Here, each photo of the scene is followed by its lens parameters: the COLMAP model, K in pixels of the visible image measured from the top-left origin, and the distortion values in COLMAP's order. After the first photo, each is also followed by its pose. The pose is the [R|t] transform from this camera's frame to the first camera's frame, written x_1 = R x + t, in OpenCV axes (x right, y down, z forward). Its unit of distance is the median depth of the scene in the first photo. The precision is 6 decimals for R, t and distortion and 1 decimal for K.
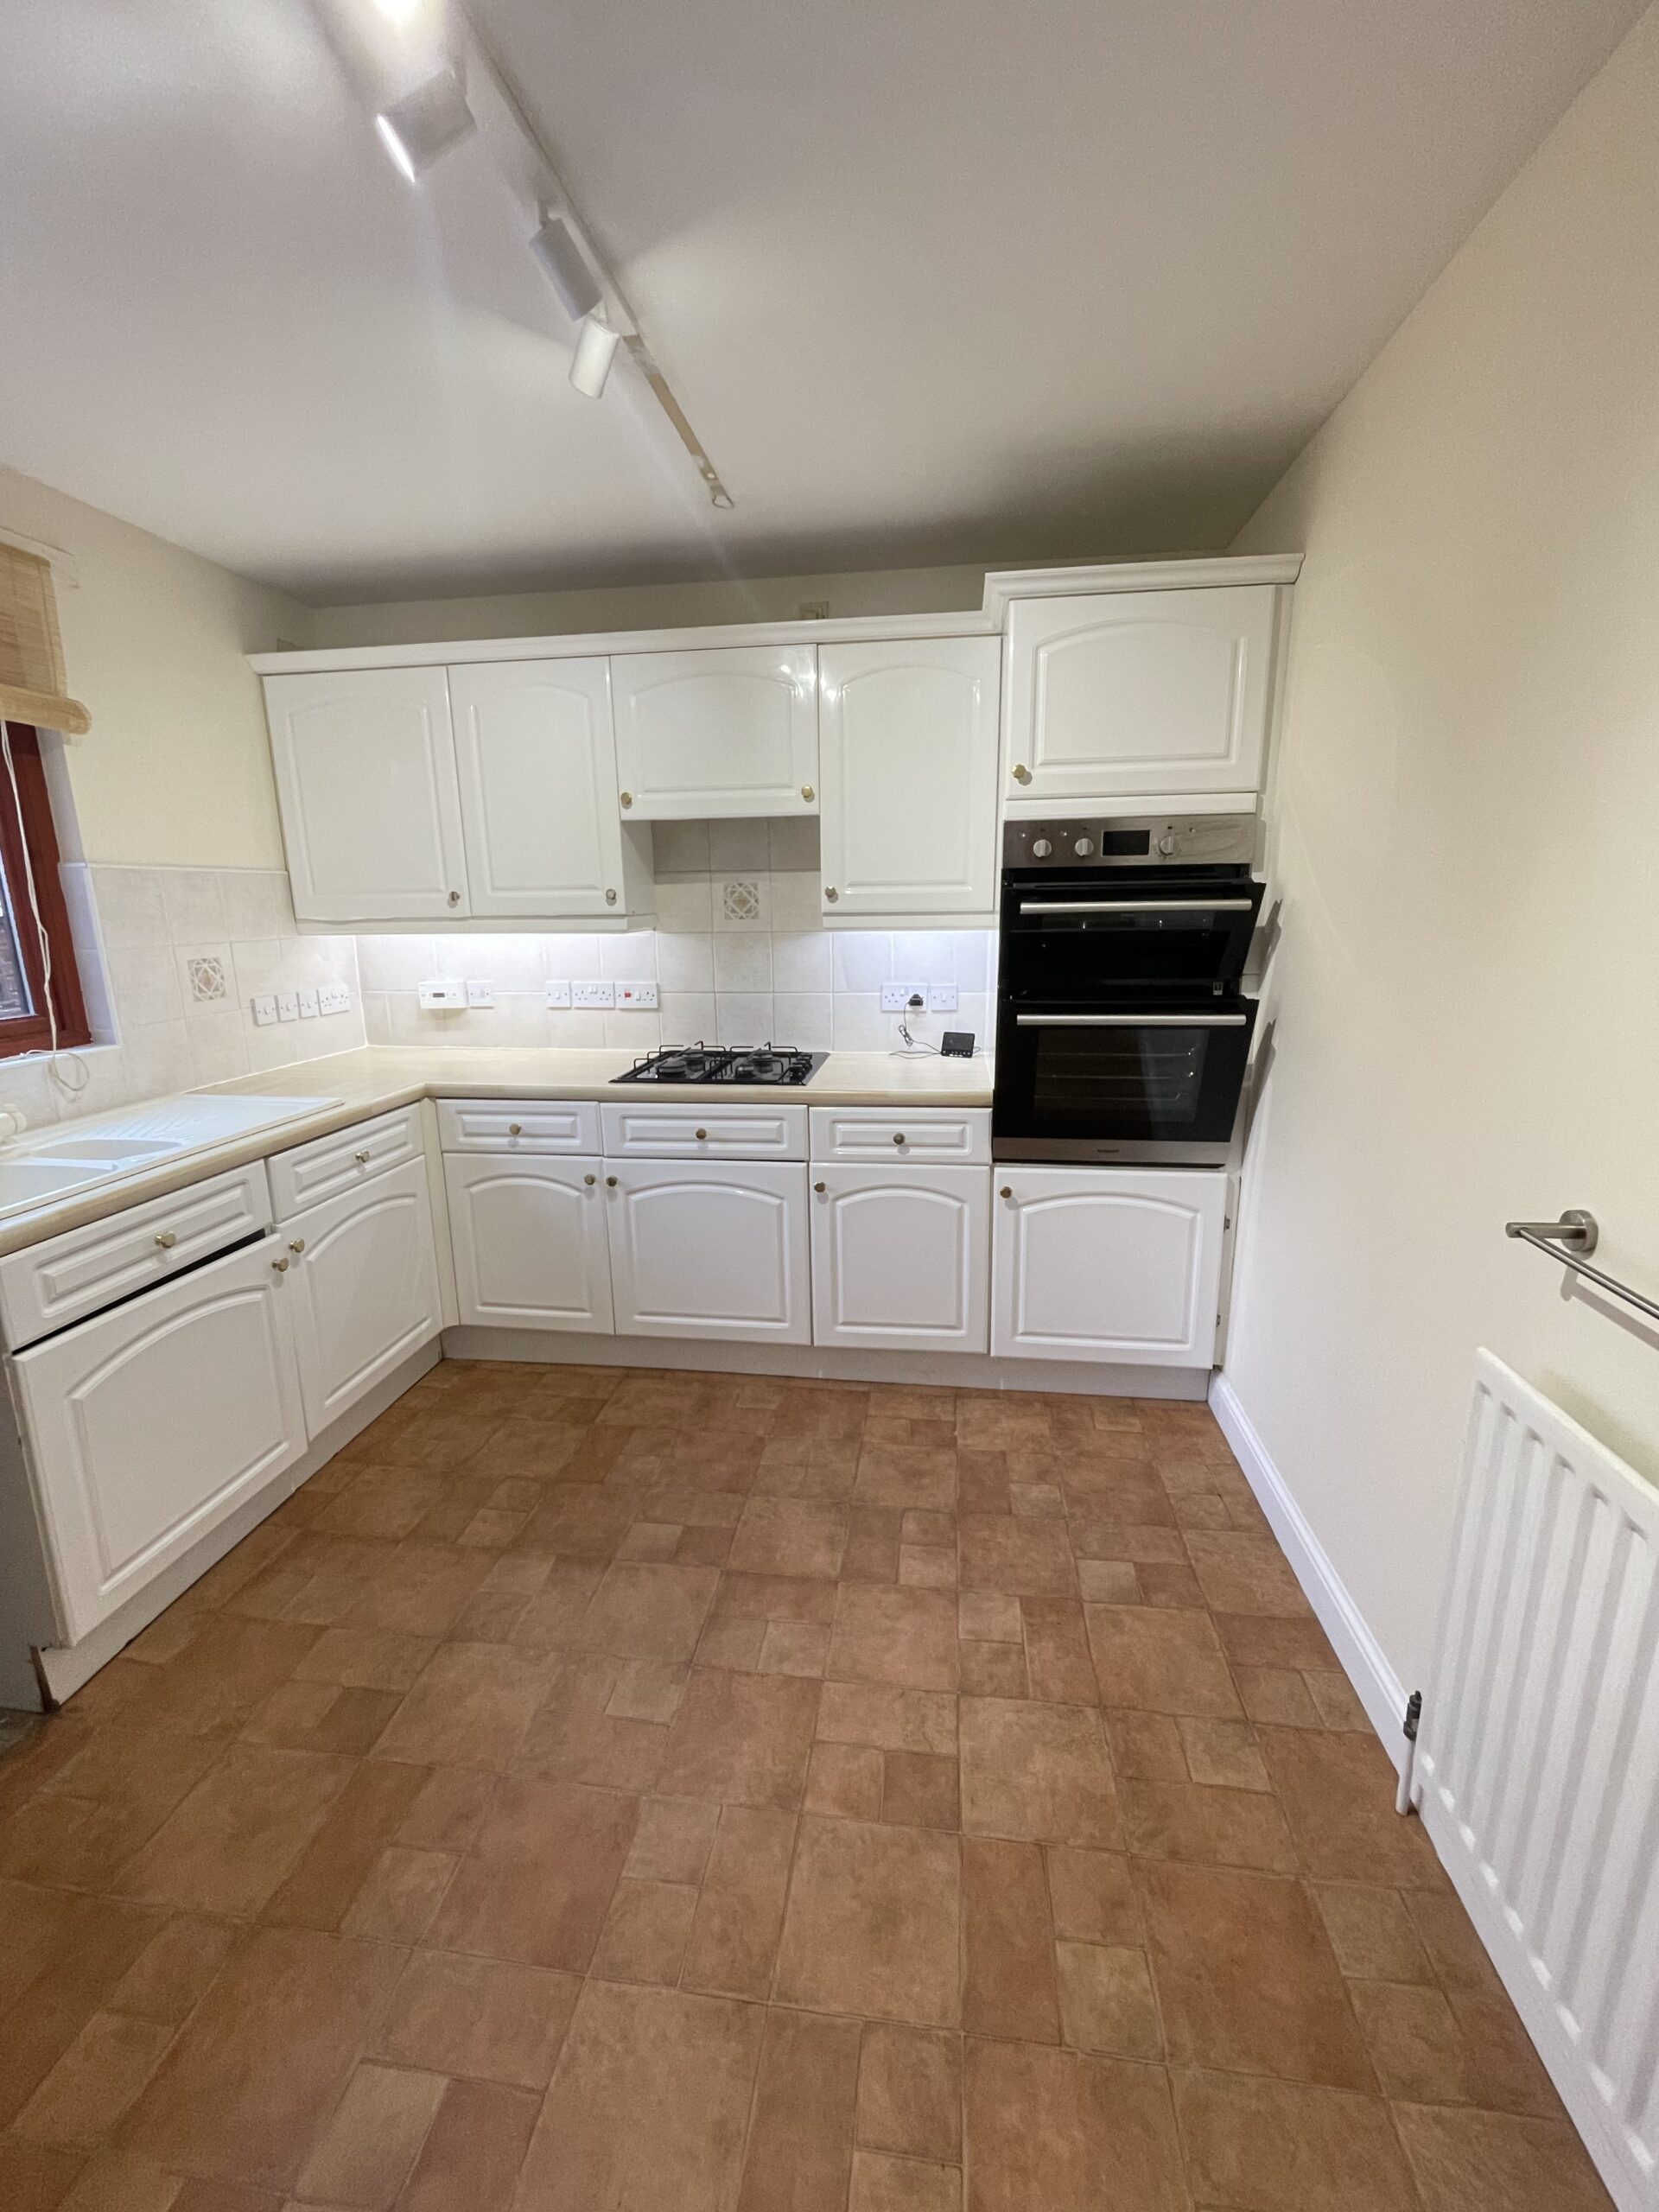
lens RADIAL K [[892.2, 0, 824.5], [0, 892.2, 1106.2], [0, 0, 1]] dist [-0.001155, -0.001185]
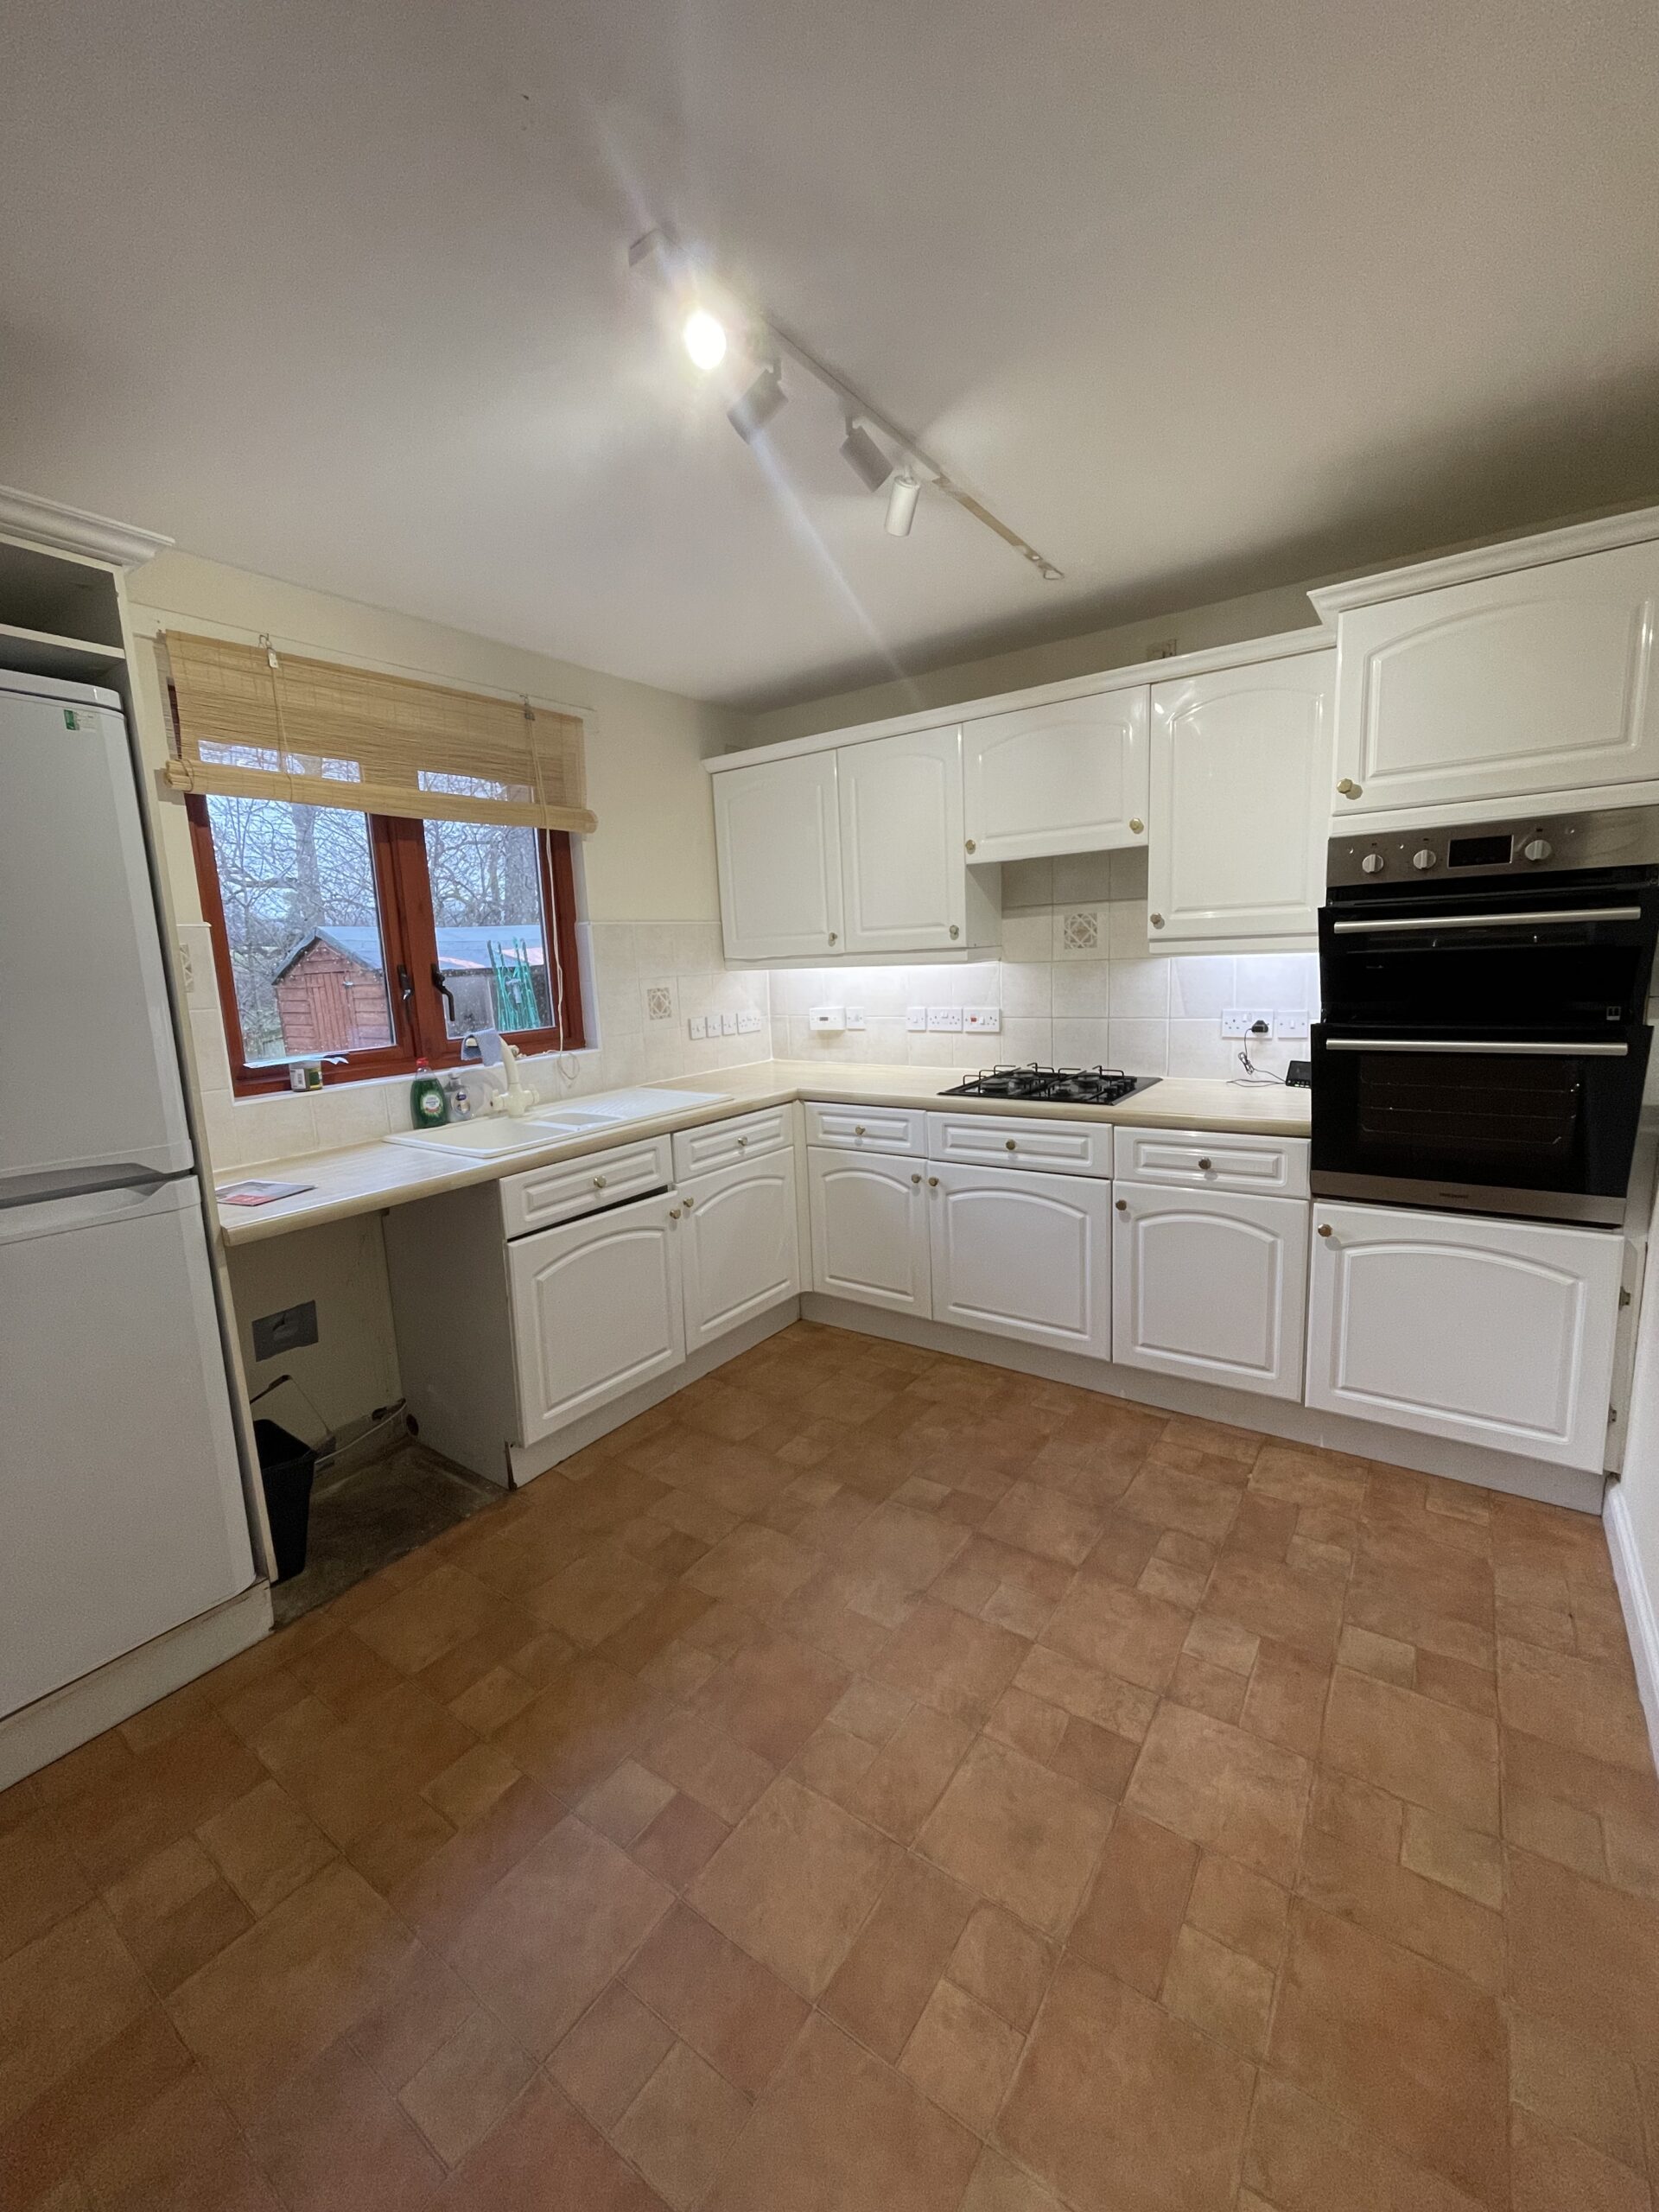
lens RADIAL K [[892.2, 0, 821.7], [0, 892.2, 1105.6], [0, 0, 1]] dist [-0.001155, -0.001185]
pose [[0.885840, 0.052839, -0.460972, 0.188807], [-0.070508, 0.997286, -0.021180, 0.027735], [0.458602, 0.051265, 0.887162, -0.091516]]
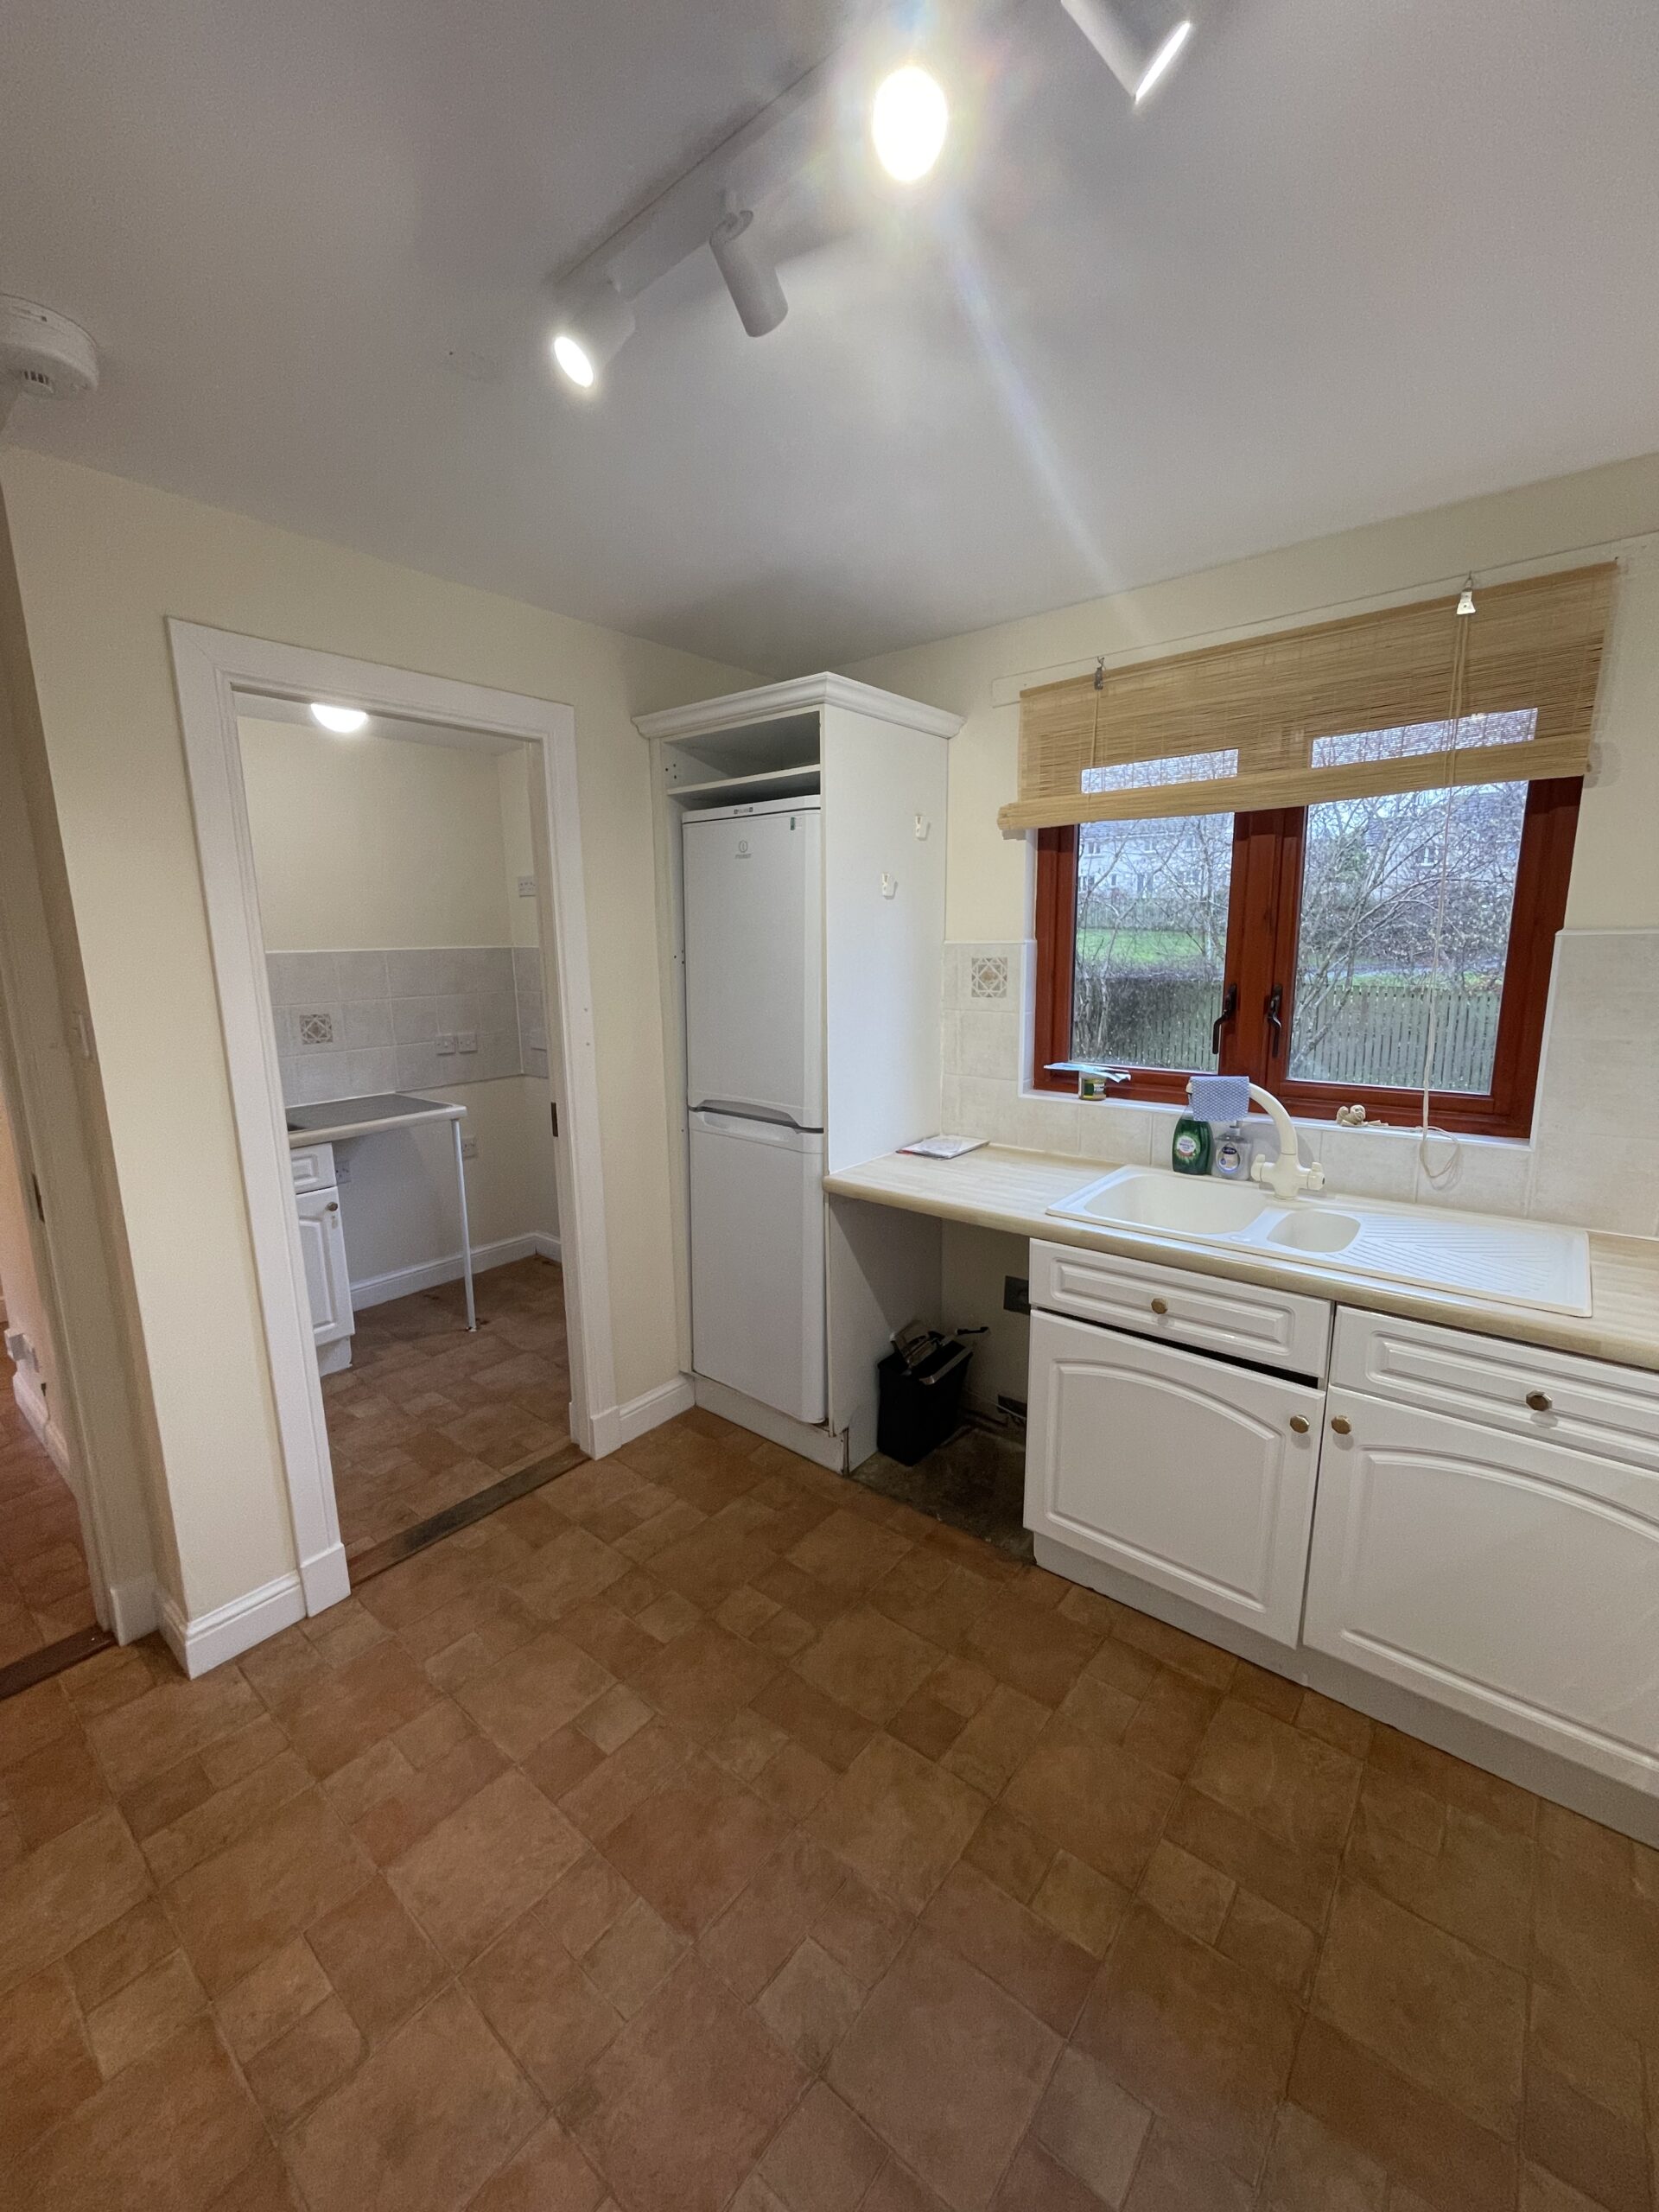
lens RADIAL K [[892.2, 0, 829.8], [0, 892.2, 1107.3], [0, 0, 1]] dist [-0.001155, -0.001185]
pose [[-0.523036, 0.174825, -0.834188, 0.255152], [-0.168213, 0.938312, 0.302117, -0.270636], [0.835546, 0.298339, -0.461363, 0.911877]]
